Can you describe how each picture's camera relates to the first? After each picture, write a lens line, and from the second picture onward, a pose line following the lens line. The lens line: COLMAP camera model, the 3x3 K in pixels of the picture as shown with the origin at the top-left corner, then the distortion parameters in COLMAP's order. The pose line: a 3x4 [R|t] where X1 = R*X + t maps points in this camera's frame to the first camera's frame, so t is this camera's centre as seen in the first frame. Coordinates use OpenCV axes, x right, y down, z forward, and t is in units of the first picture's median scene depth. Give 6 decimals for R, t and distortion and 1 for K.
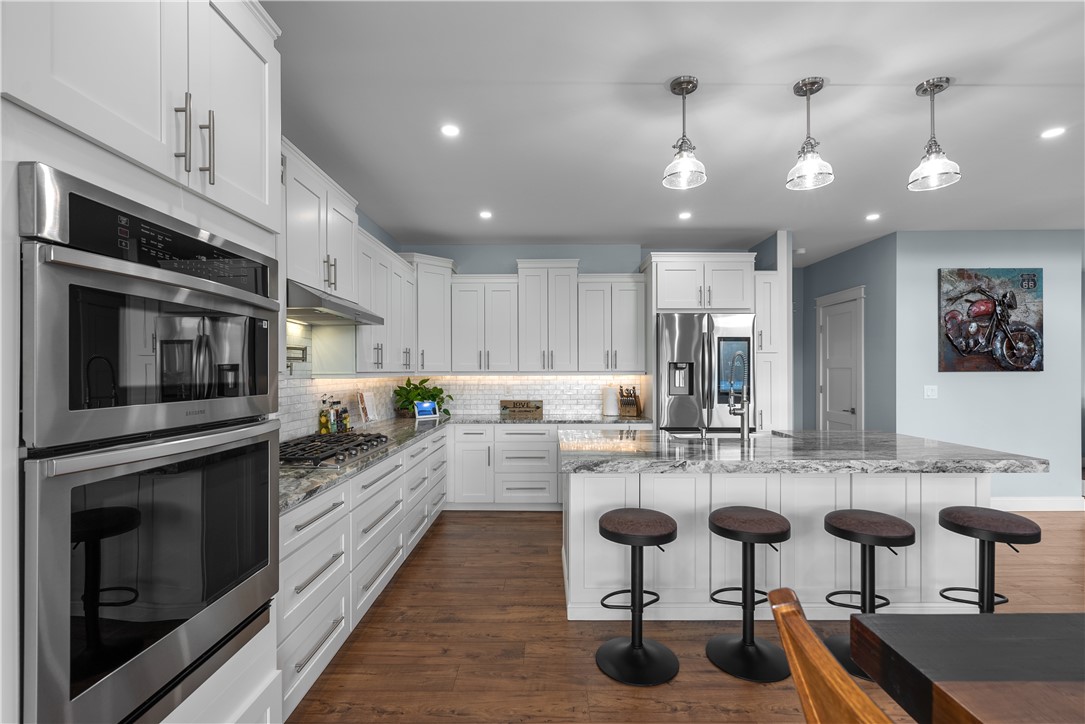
lens RADIAL K [[493.8, 0, 543.9], [0, 493.8, 371.2], [0, 0, 1]] dist [-0.003650, -0.001250]
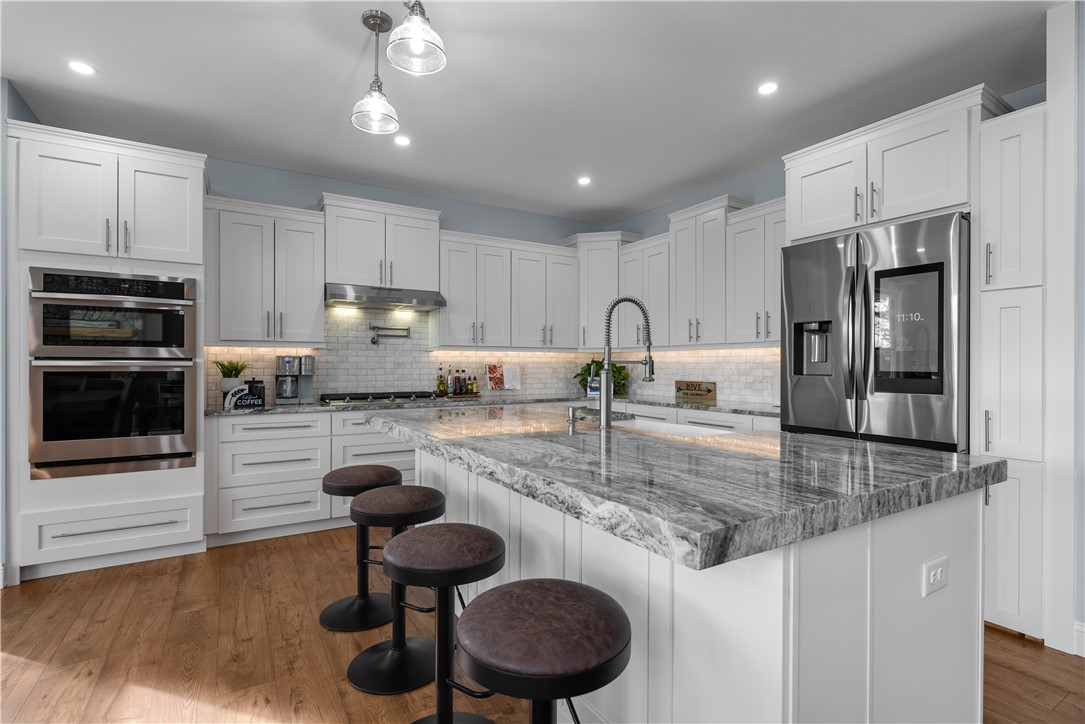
lens RADIAL K [[523.0, 0, 547.2], [0, 523.0, 365.9], [0, 0, 1]] dist [-0.000653, -0.000030]
pose [[0.522247, 0.004237, -0.852784, 1.270950], [-0.003321, 0.999990, 0.002934, 0.069589], [0.852788, 0.001300, 0.522256, 0.734520]]
